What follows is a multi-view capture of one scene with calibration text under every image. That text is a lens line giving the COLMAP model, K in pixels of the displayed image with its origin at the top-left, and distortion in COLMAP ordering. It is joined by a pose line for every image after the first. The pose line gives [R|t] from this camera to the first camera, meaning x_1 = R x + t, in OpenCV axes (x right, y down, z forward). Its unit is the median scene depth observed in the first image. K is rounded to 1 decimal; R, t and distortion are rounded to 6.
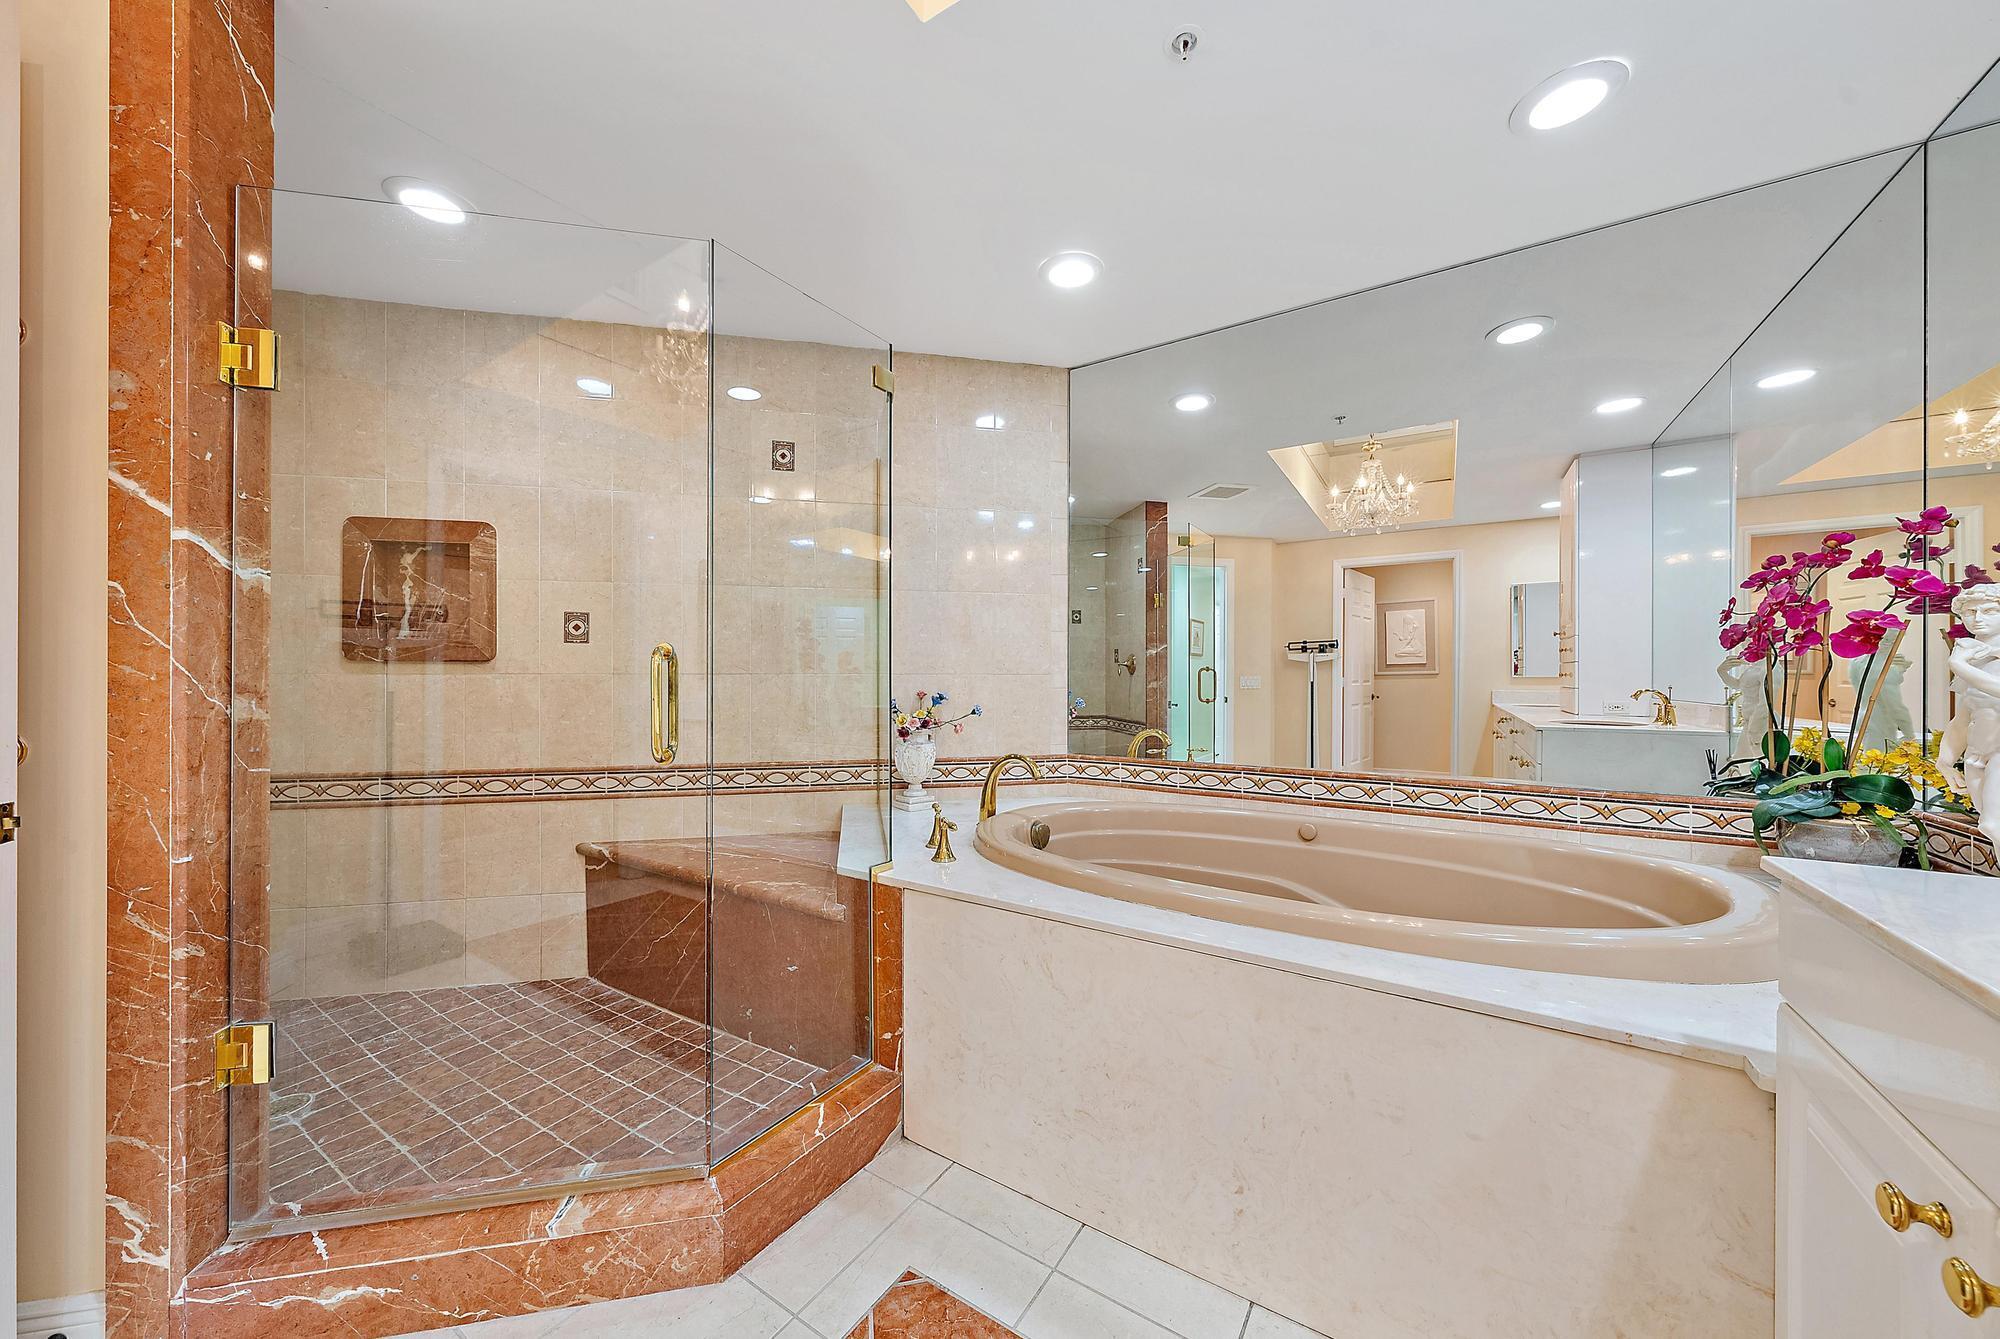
lens RADIAL K [[692.7, 0, 1001.6], [0, 692.7, 680.0], [0, 0, 1]] dist [-0.000161, 0.000082]
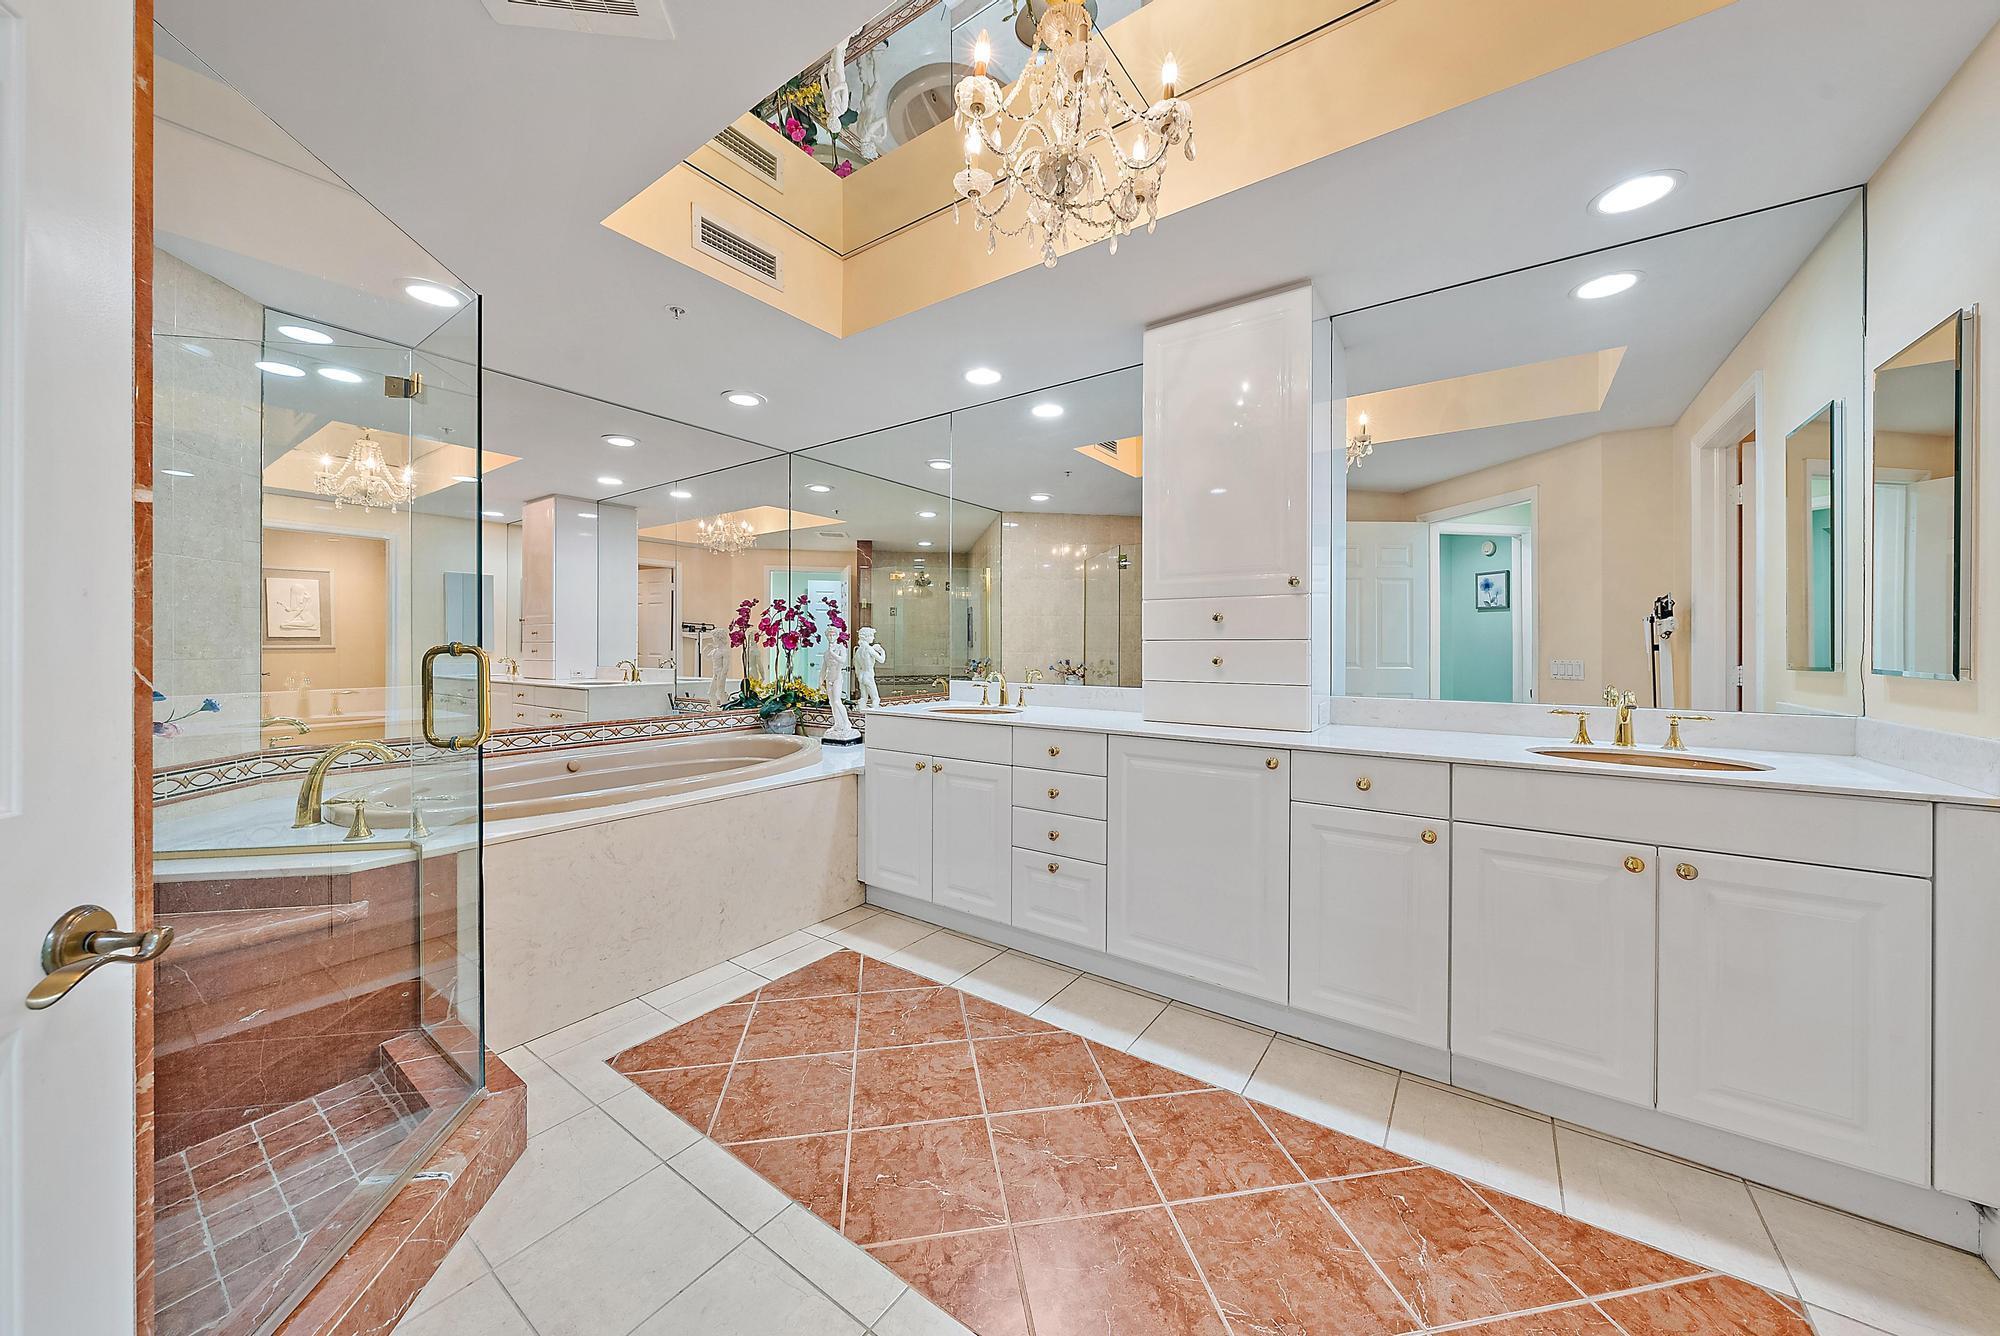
lens RADIAL K [[692.7, 0, 999.6], [0, 692.7, 652.2], [0, 0, 1]] dist [-0.000161, 0.000082]
pose [[0.053254, -0.006846, 0.998558, -0.896874], [0.002935, 0.999973, 0.006699, -0.021227], [-0.998577, 0.002574, 0.053273, 0.038715]]
